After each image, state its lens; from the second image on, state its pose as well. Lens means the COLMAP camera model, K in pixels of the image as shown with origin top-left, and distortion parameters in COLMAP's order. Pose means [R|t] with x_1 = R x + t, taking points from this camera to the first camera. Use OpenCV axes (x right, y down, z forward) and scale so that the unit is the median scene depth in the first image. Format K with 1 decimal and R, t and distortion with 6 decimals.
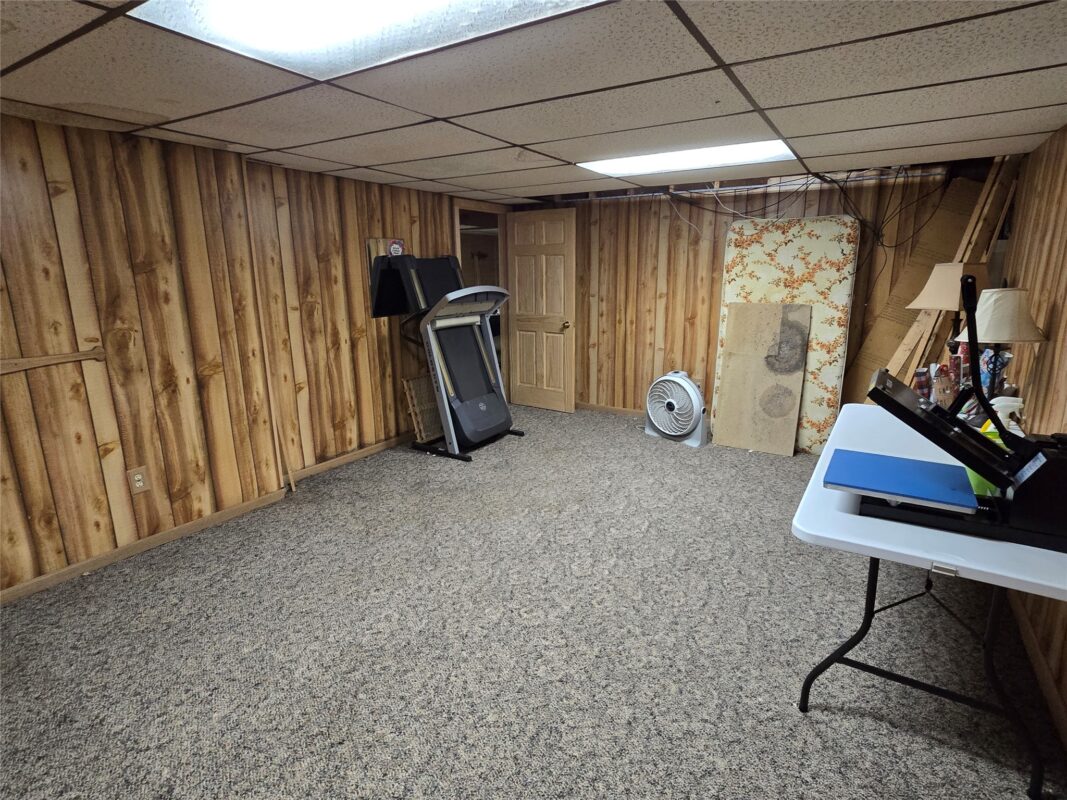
lens RADIAL K [[542.9, 0, 537.4], [0, 542.9, 400.2], [0, 0, 1]] dist [-0.005964, -0.000370]
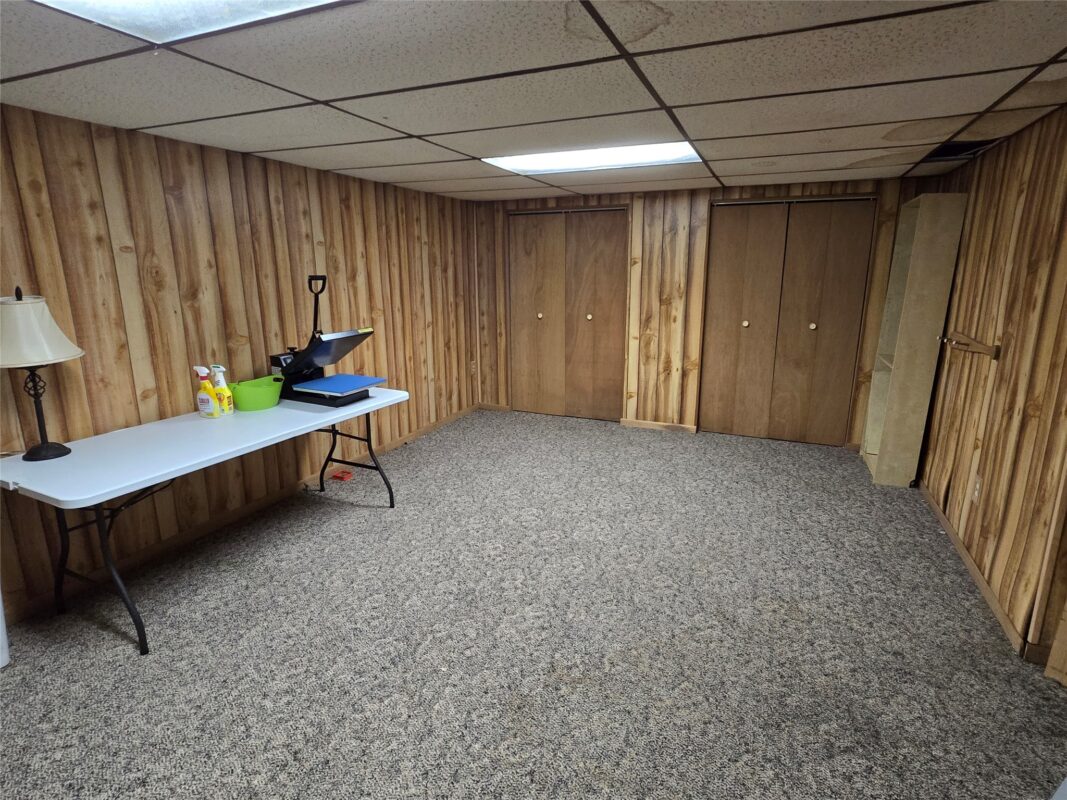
lens RADIAL K [[542.9, 0, 535.7], [0, 542.9, 392.4], [0, 0, 1]] dist [-0.005964, -0.000370]
pose [[-0.990140, 0.038019, -0.134822, 0.152435], [-0.025292, 0.898126, 0.439009, -0.397275], [0.137778, 0.438091, -0.888309, 1.639821]]
